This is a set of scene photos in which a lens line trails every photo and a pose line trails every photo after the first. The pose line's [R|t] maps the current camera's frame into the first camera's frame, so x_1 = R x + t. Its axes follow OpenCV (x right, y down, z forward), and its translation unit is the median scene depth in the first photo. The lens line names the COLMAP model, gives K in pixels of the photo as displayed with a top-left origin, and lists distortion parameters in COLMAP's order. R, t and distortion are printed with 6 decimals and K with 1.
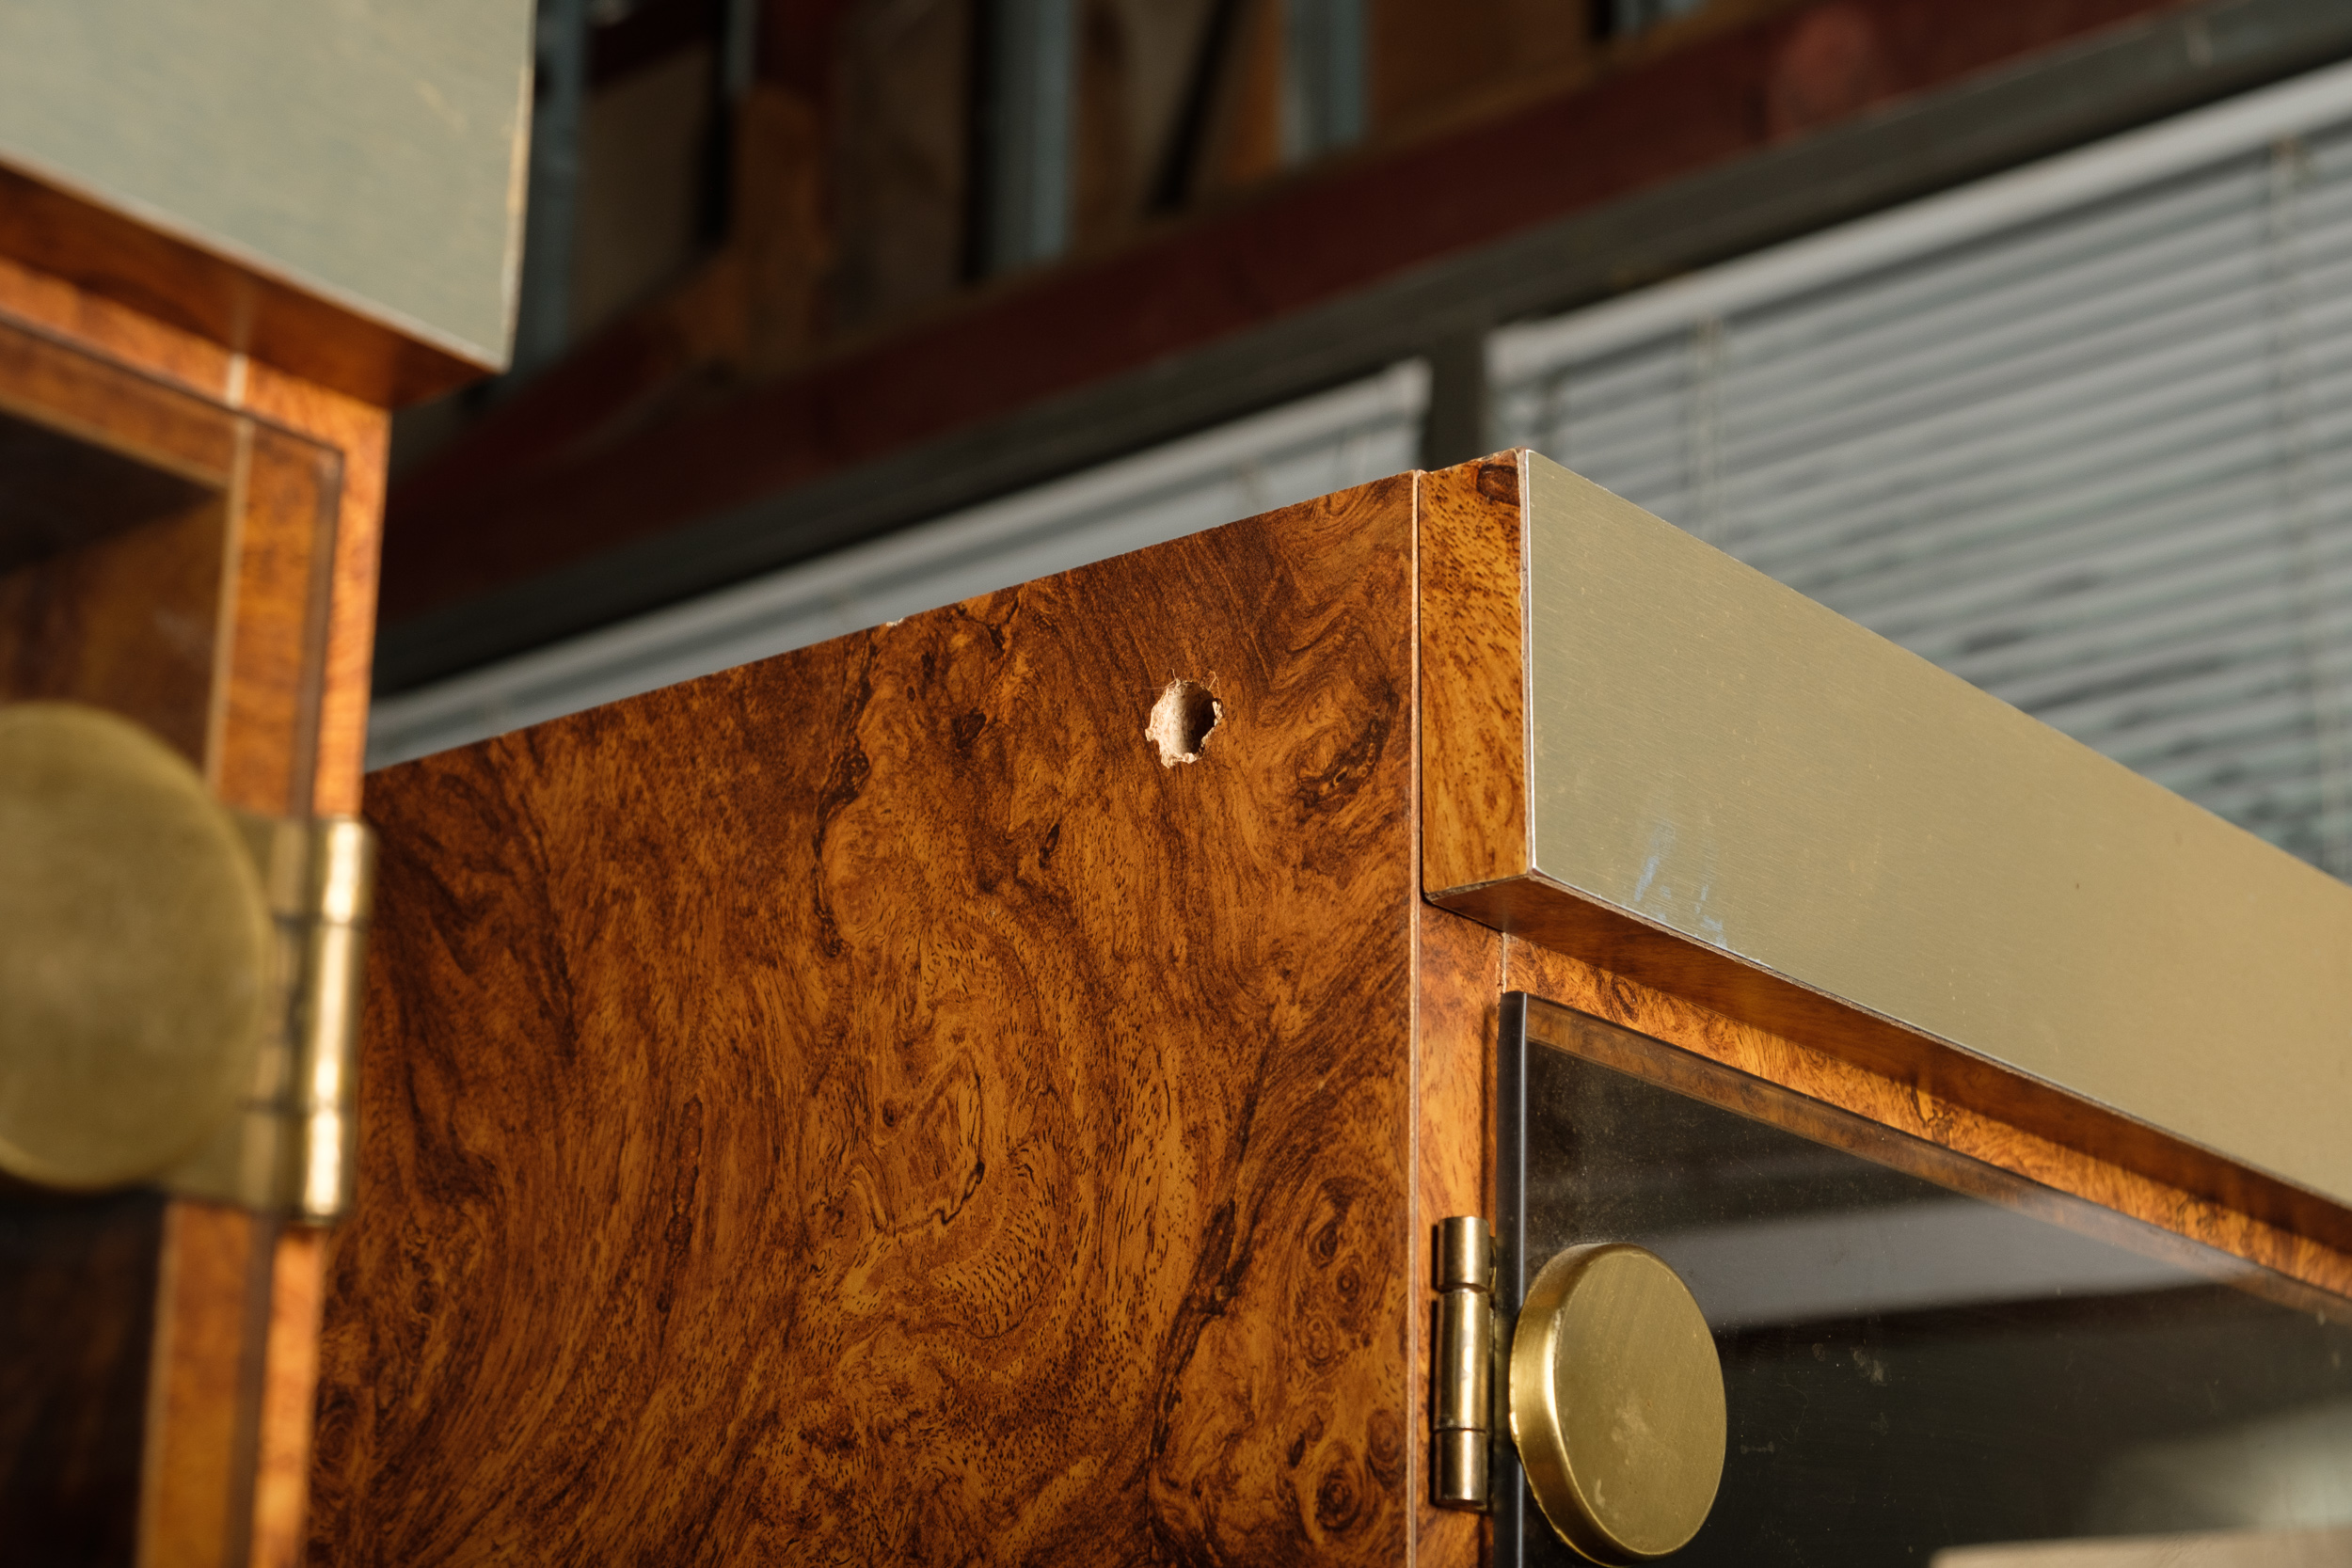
lens RADIAL K [[4179.4, 0, 1187.7], [0, 4179.4, 776.4], [0, 0, 1]] dist [-0.045844, 0.219160]
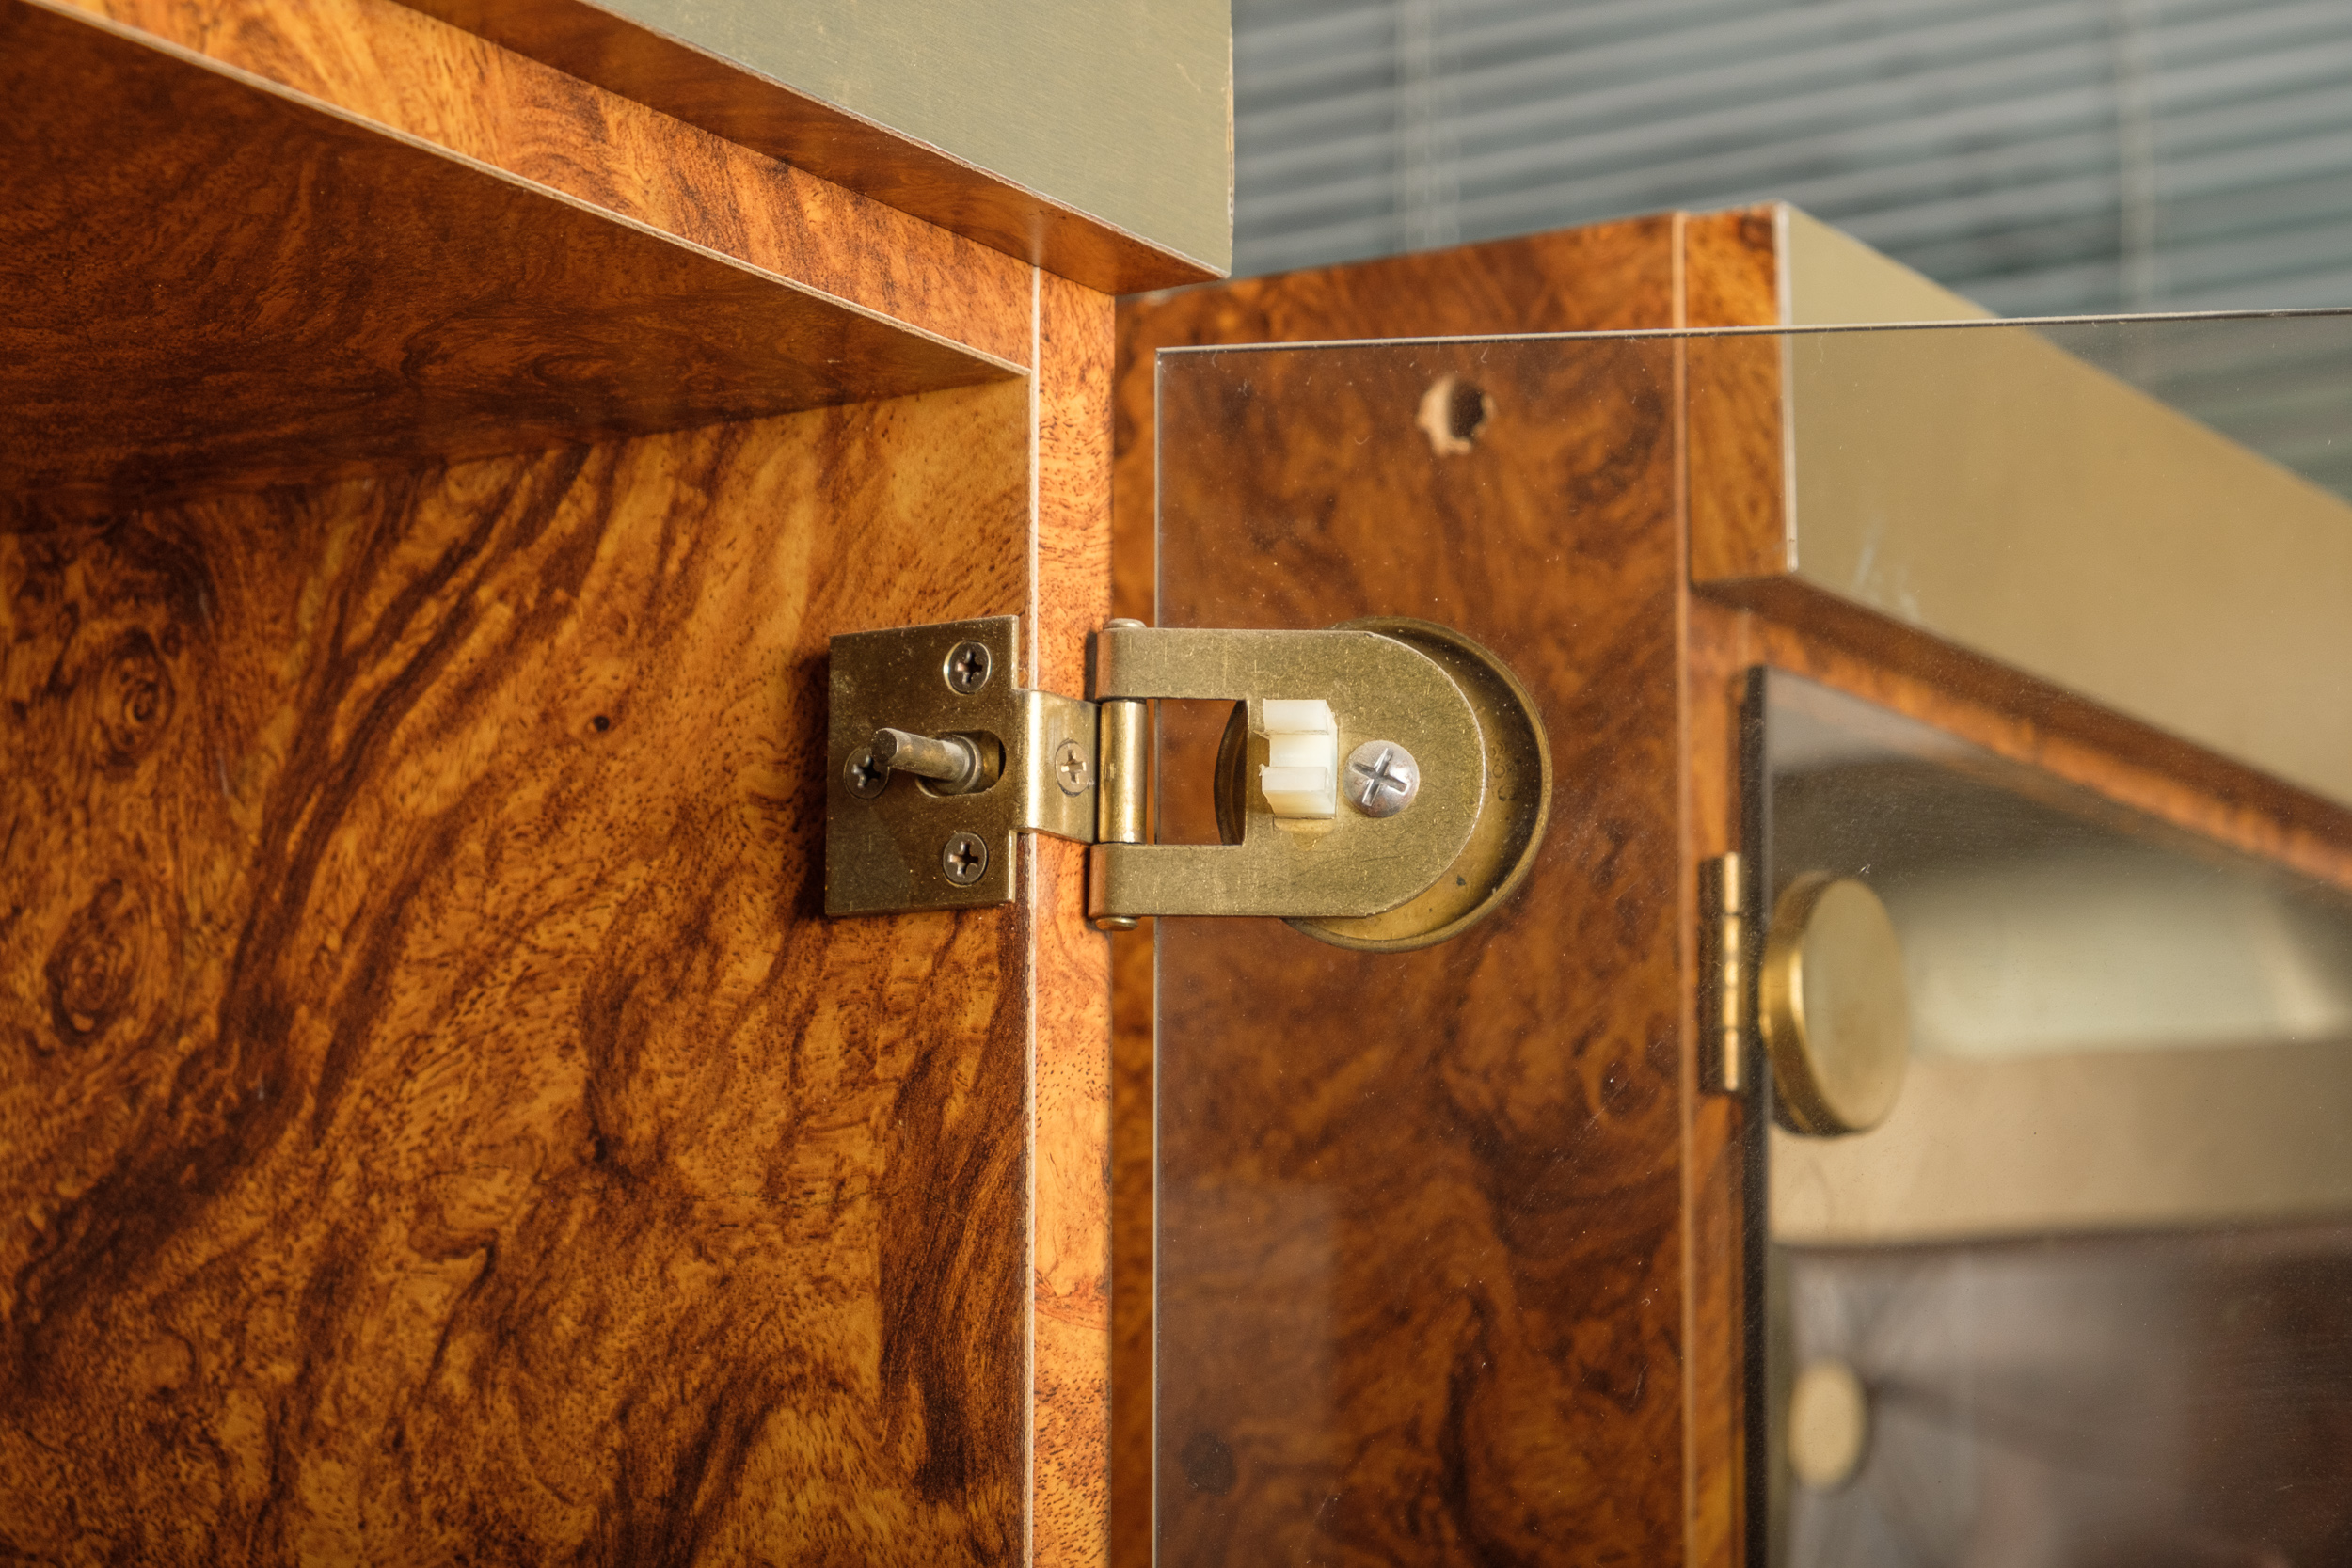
lens RADIAL K [[5787.3, 0, 1172.8], [0, 5787.3, 788.3], [0, 0, 1]] dist [-0.029161, -0.164270]
pose [[0.991313, 0.007571, 0.131307, -0.301029], [-0.026906, 0.988902, 0.146113, -0.148538], [-0.128744, -0.148377, 0.980515, -0.596077]]
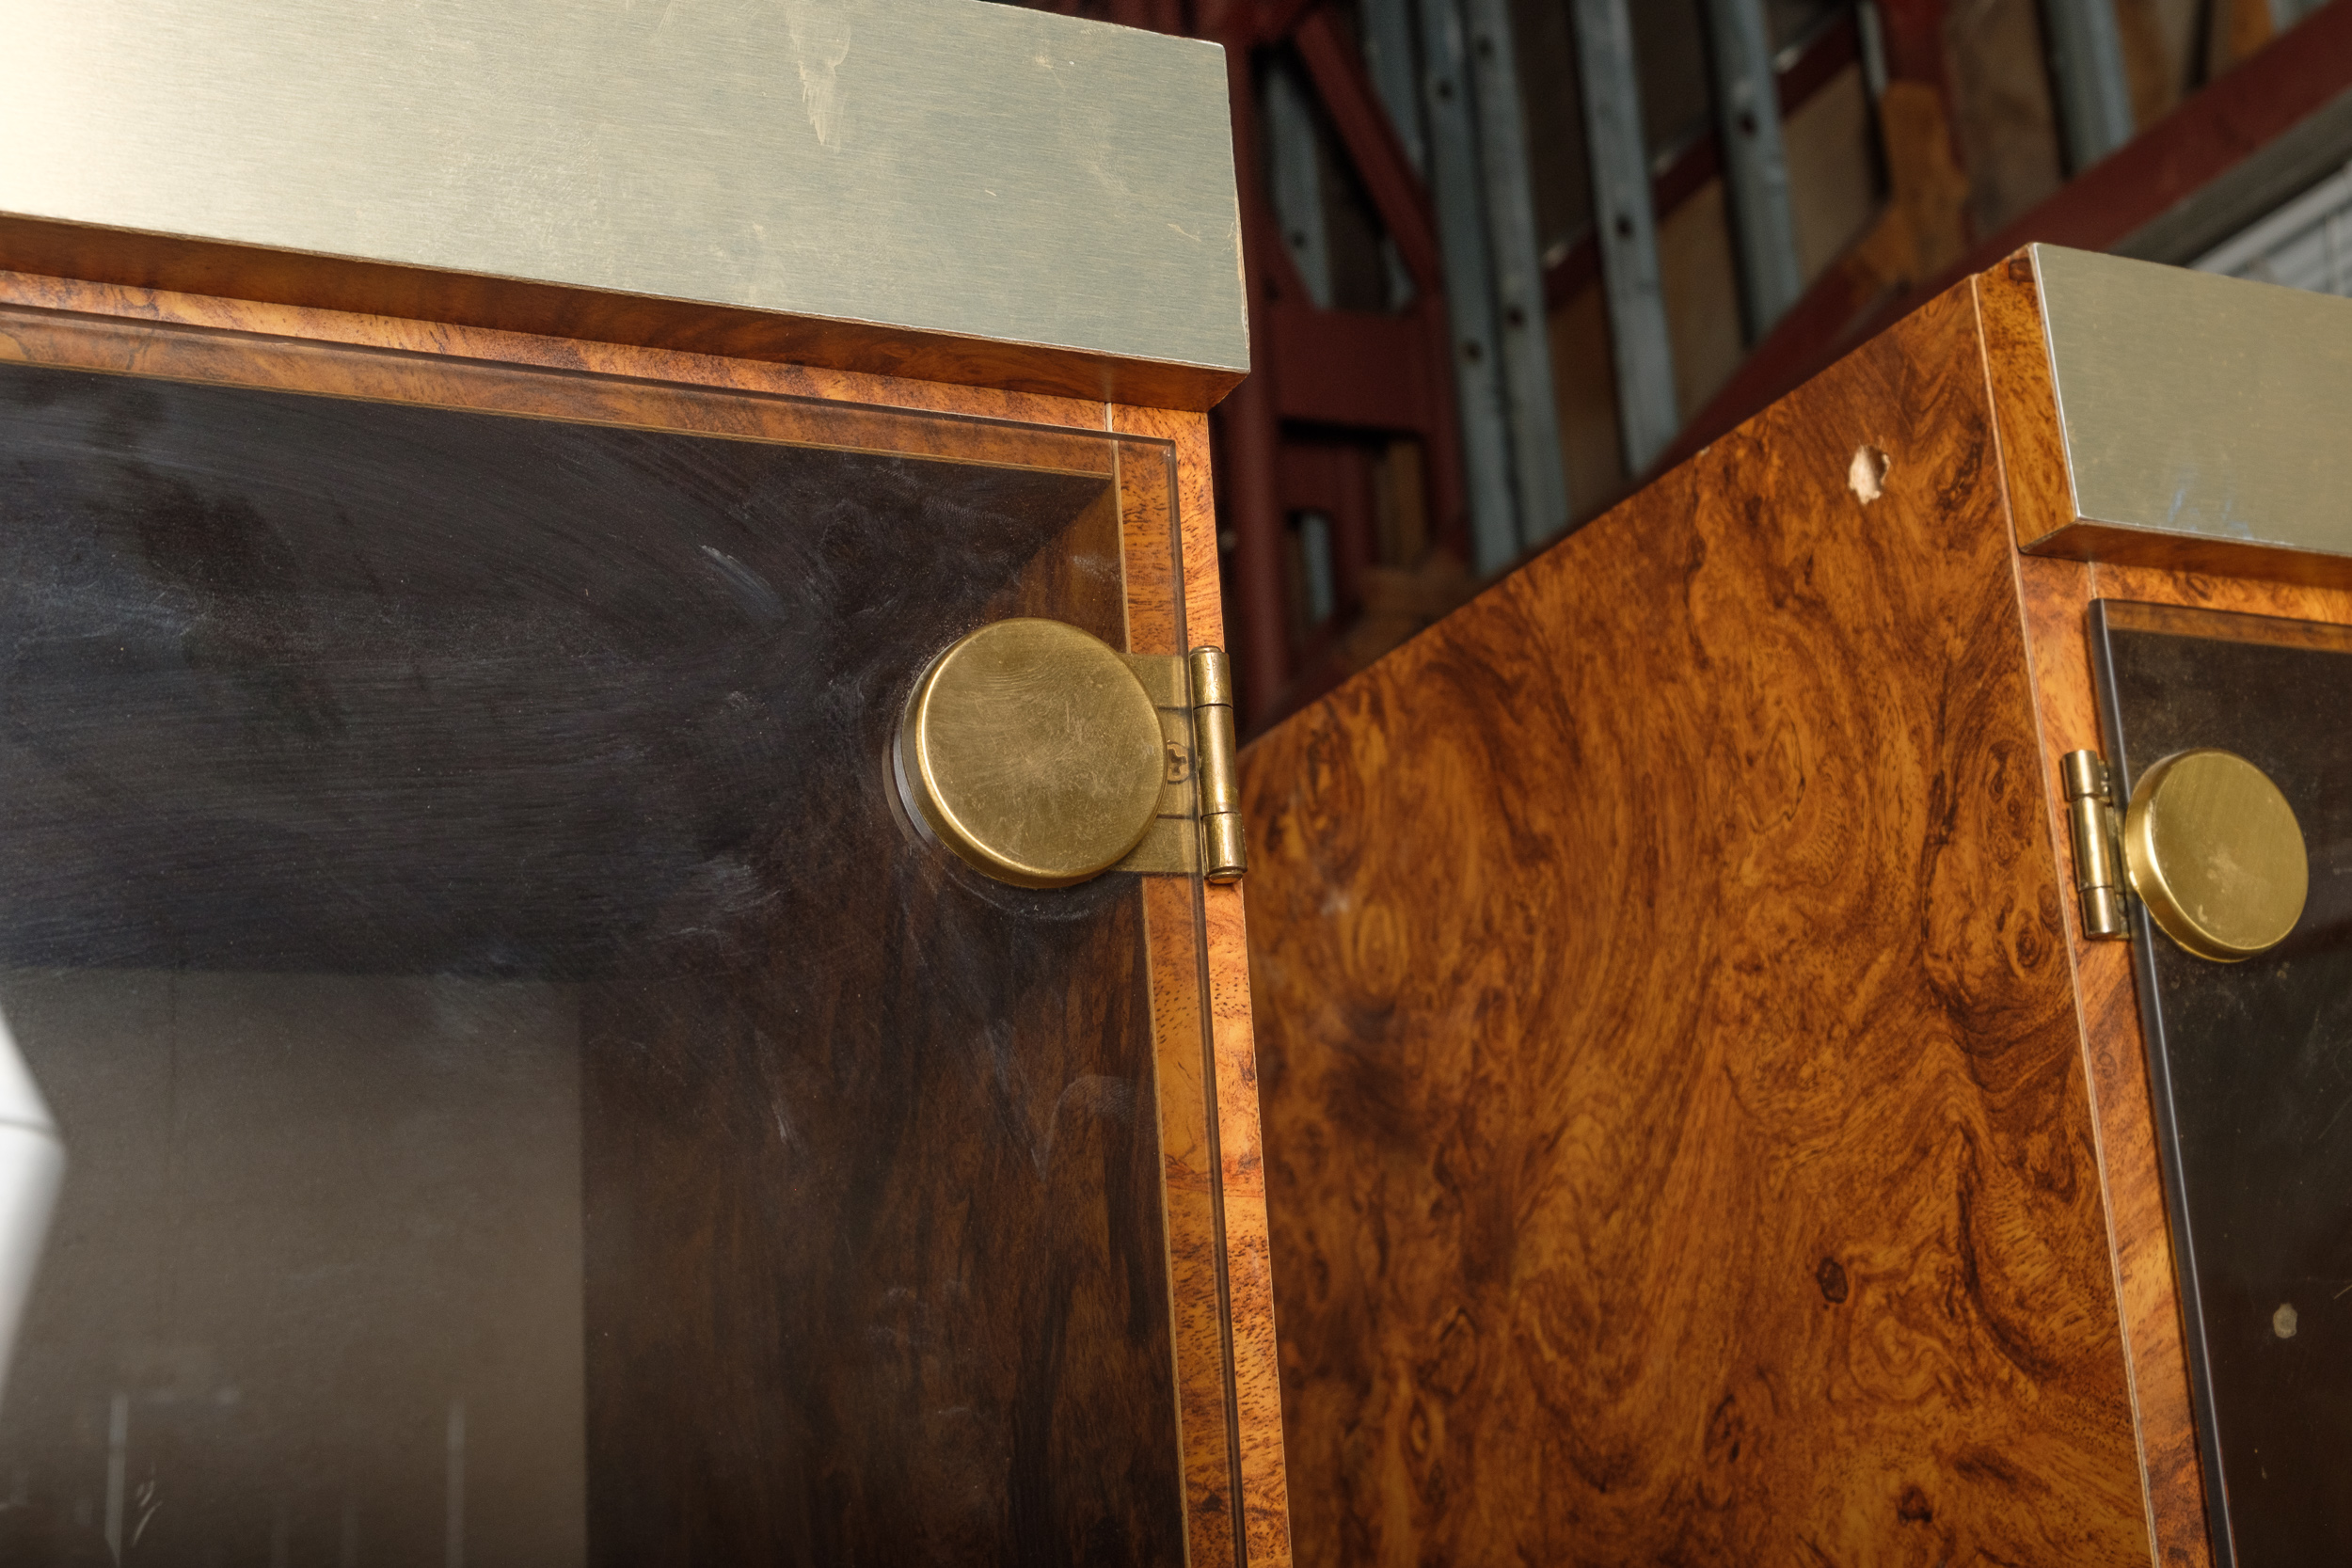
lens RADIAL K [[2857.0, 0, 1175.6], [0, 2857.0, 791.4], [0, 0, 1]] dist [-0.053051, -0.008996]
pose [[0.894784, -0.186819, -0.405538, 0.181920], [0.211010, 0.977364, 0.015333, 0.033275], [0.393493, -0.099292, 0.913950, -0.072356]]
